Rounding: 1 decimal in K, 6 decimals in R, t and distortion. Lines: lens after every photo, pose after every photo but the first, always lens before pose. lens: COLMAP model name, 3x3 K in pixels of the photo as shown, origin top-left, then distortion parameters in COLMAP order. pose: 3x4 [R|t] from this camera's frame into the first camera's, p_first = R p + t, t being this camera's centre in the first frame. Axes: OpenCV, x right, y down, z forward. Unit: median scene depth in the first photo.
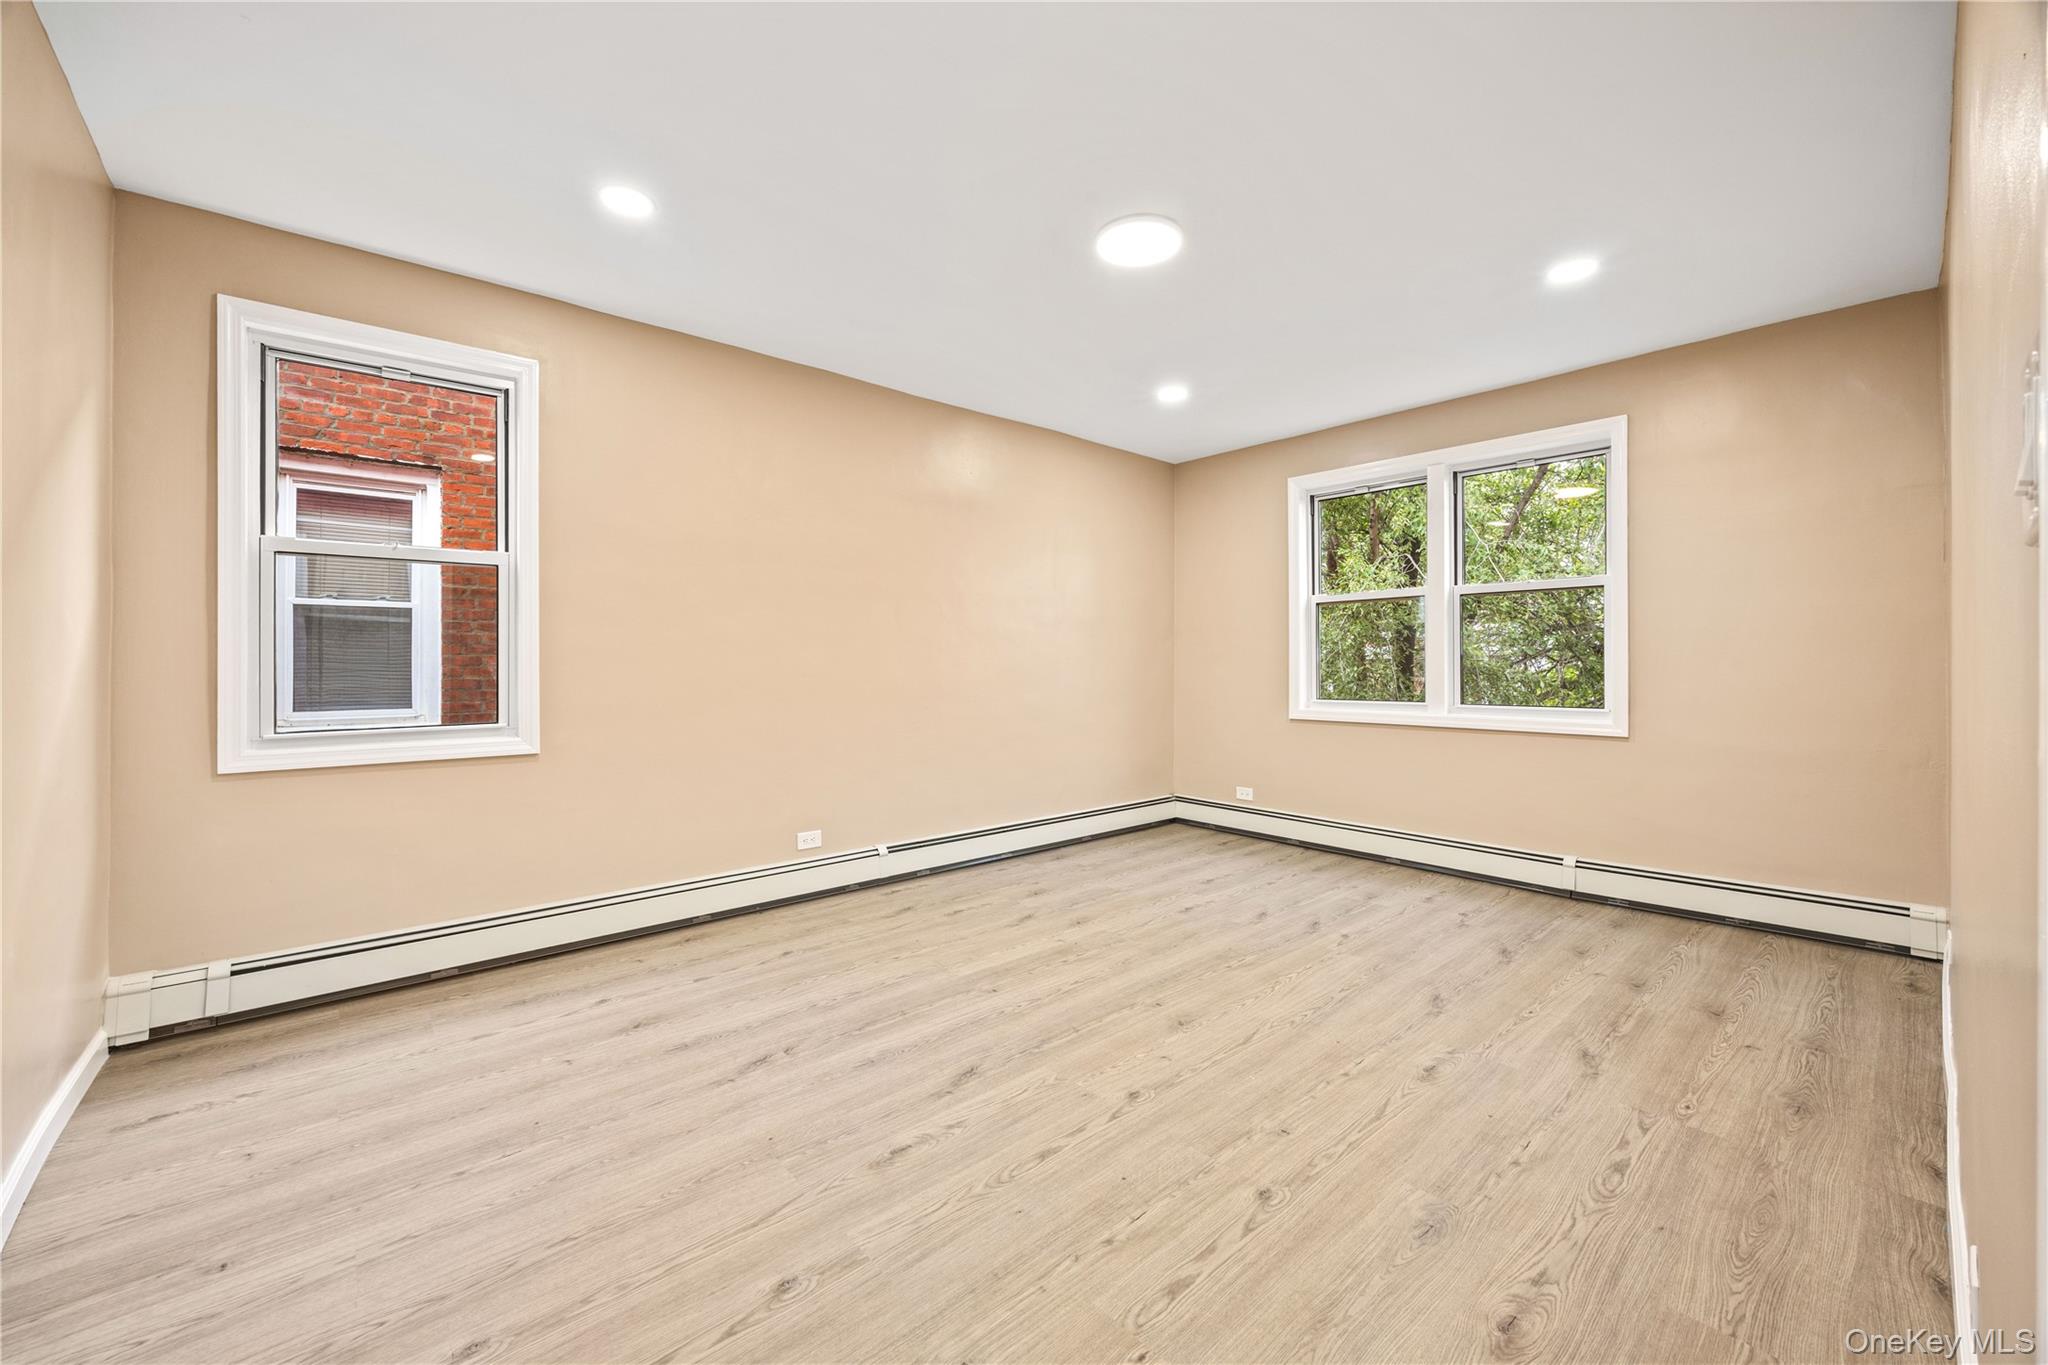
lens RADIAL K [[787.5, 0, 1024.0], [0, 787.5, 682.5], [0, 0, 1]] dist [0.000633, 0.000612]
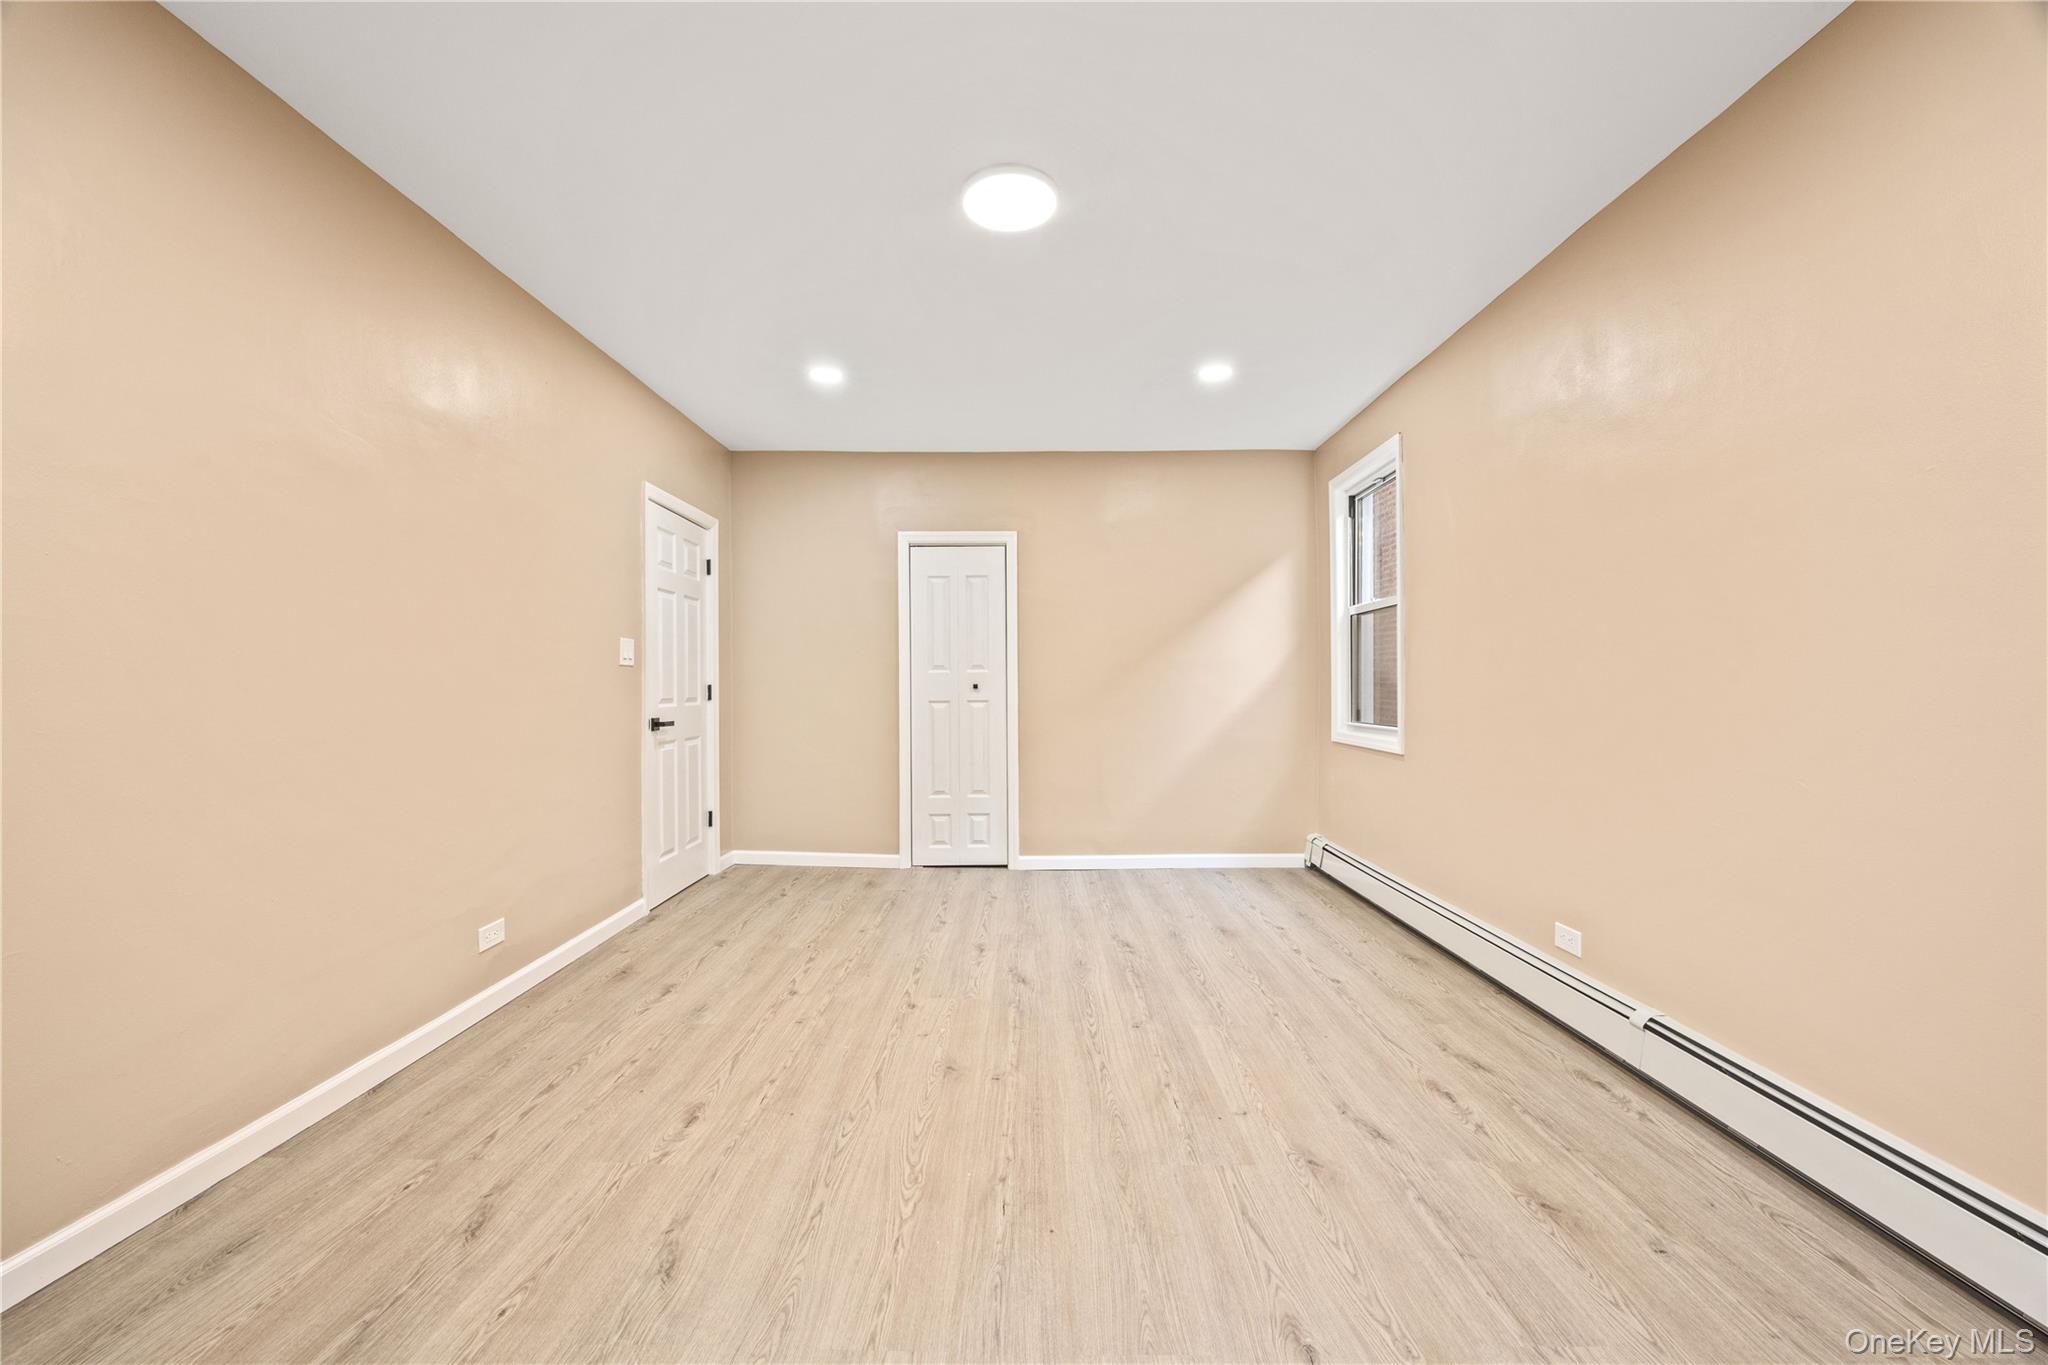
lens RADIAL K [[781.1, 0, 1012.2], [0, 781.1, 697.0], [0, 0, 1]] dist [-0.001171, 0.000396]
pose [[-0.675676, 0.012968, -0.737085, 0.728388], [-0.014839, 0.999403, 0.031185, -0.028907], [0.737050, 0.032008, -0.675080, 1.472327]]
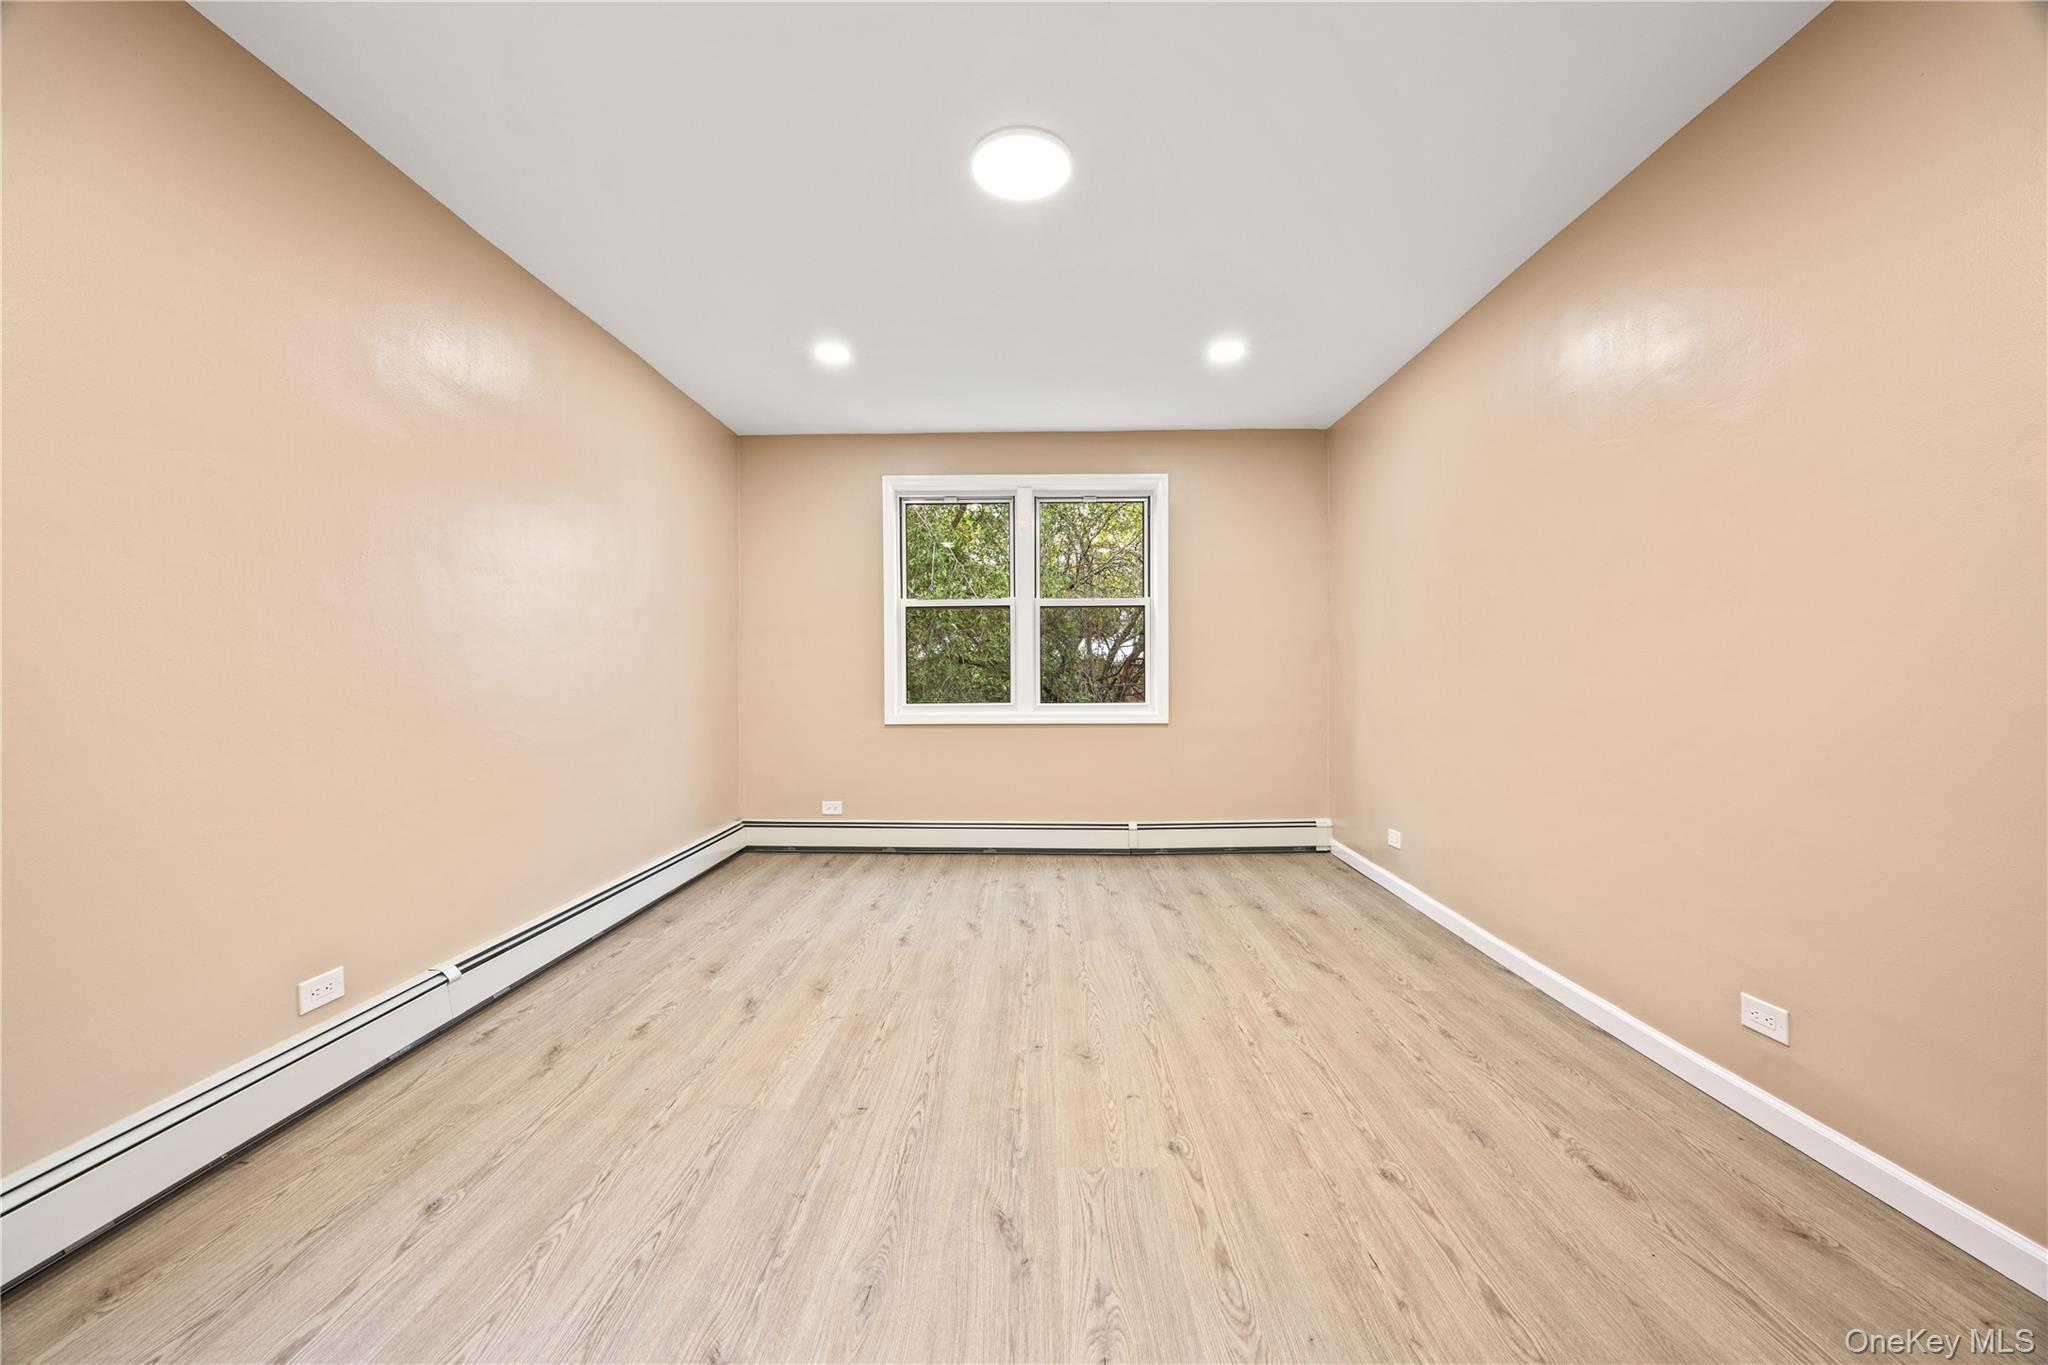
lens RADIAL K [[781.1, 0, 1012.2], [0, 781.1, 697.0], [0, 0, 1]] dist [-0.001171, 0.000396]
pose [[0.684782, -0.023909, 0.728355, -0.448096], [0.019857, 0.999703, 0.014147, 0.003239], [-0.728477, 0.004775, 0.685054, 0.392859]]
